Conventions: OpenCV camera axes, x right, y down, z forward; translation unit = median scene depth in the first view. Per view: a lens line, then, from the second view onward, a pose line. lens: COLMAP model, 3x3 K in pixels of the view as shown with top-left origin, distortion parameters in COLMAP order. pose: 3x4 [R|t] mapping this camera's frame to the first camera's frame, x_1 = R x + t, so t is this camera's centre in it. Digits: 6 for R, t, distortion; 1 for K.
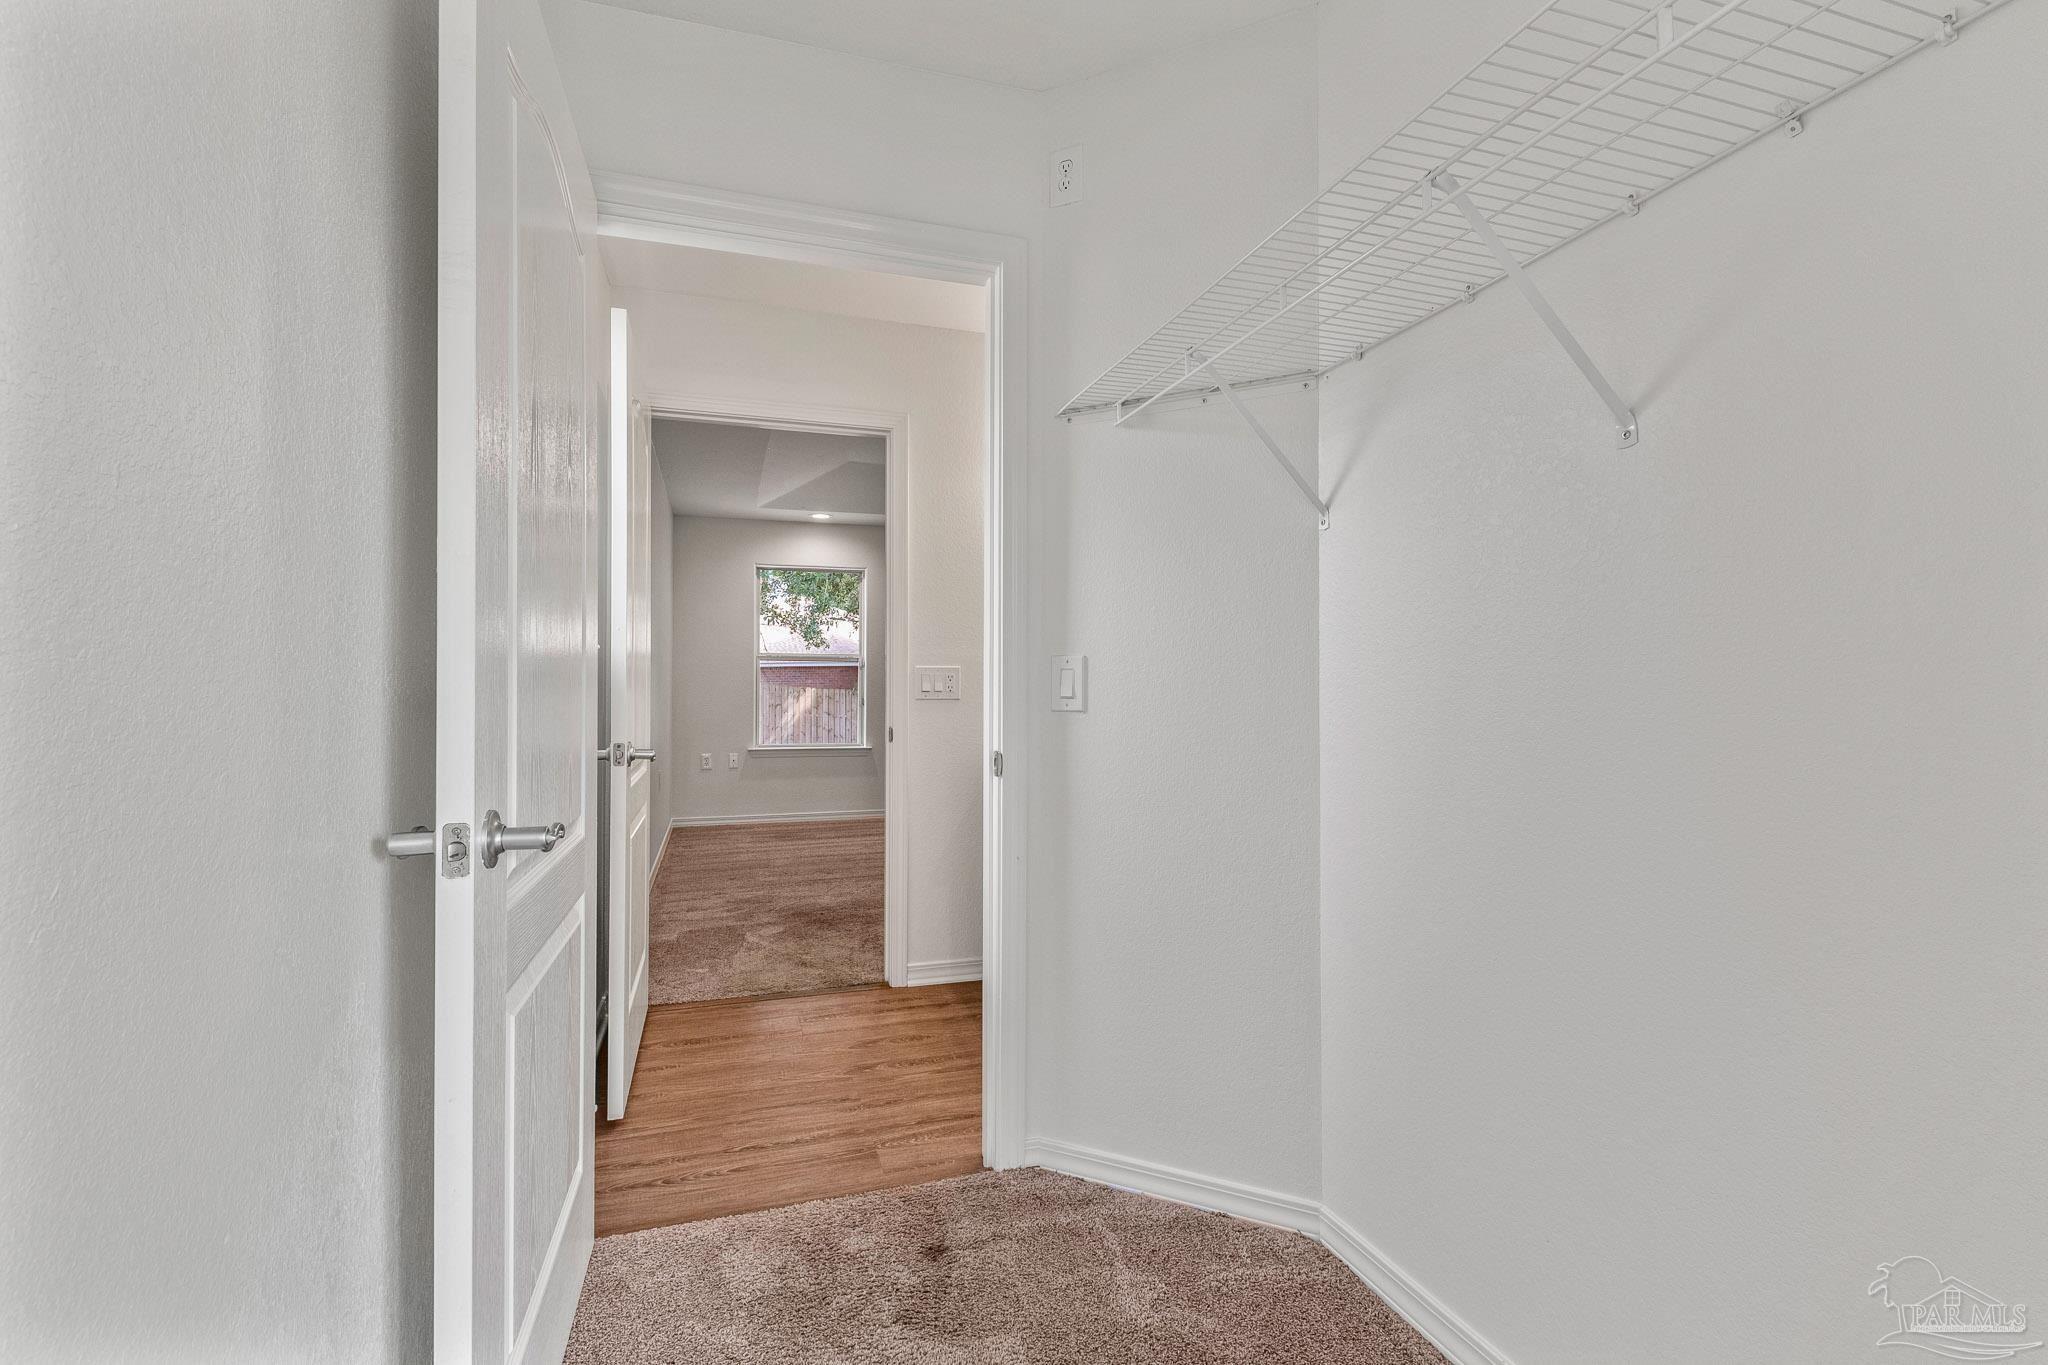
lens RADIAL K [[927.9, 0, 1025.8], [0, 927.9, 707.5], [0, 0, 1]] dist [-0.000115, -0.000204]
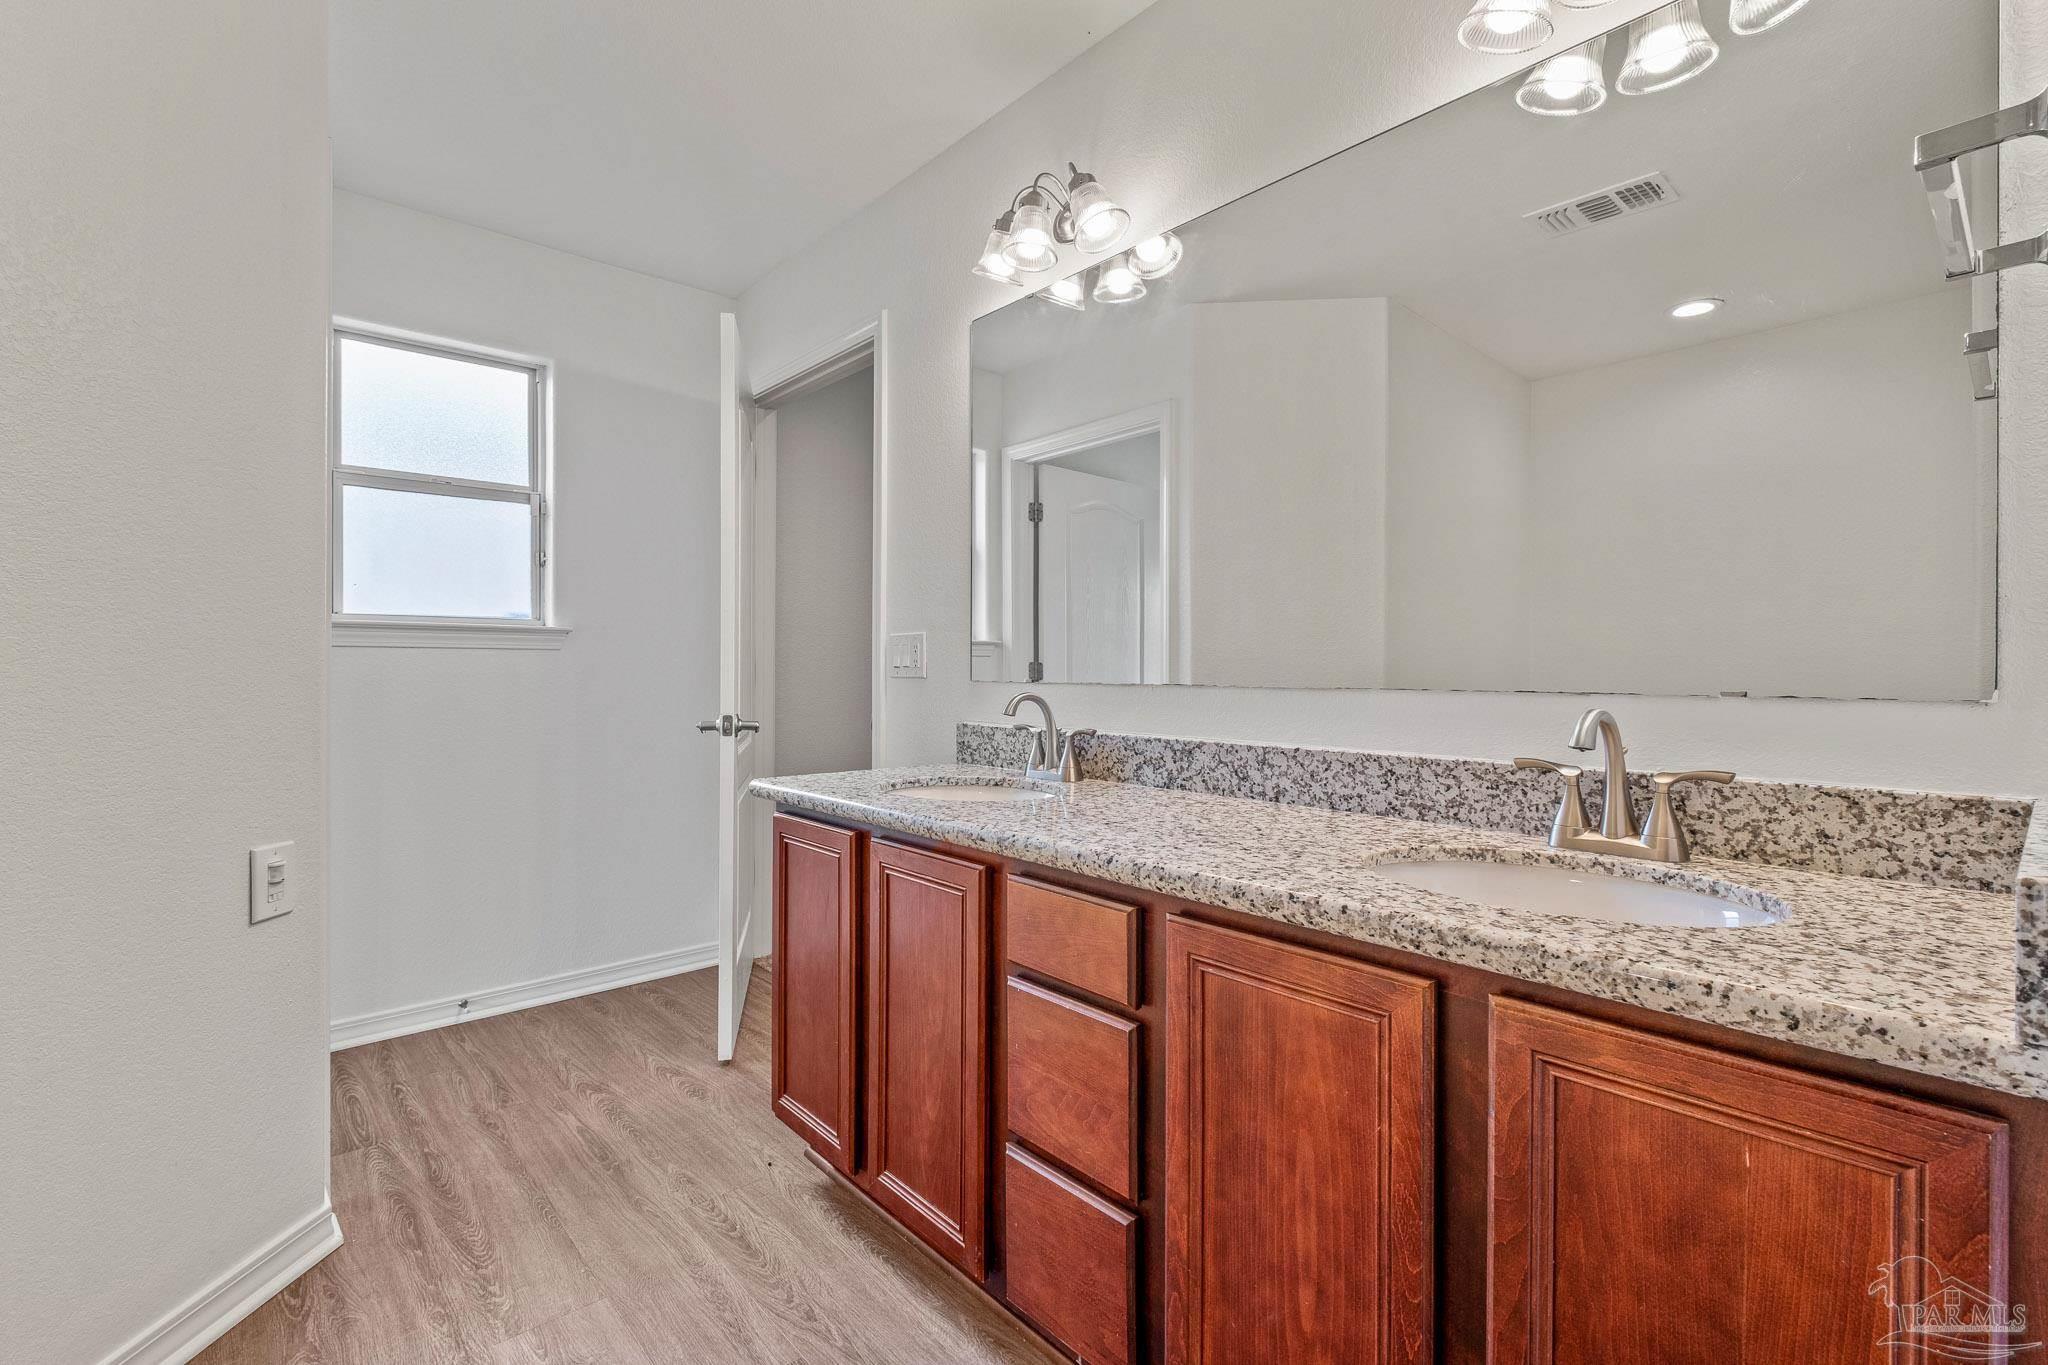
lens RADIAL K [[920.5, 0, 1018.8], [0, 920.5, 670.8], [0, 0, 1]] dist [-0.002054, -0.001257]
pose [[0.391065, 0.013385, -0.920266, 0.693679], [0.003071, 0.999870, 0.015848, -0.029035], [0.920358, -0.009024, 0.390973, 0.880598]]
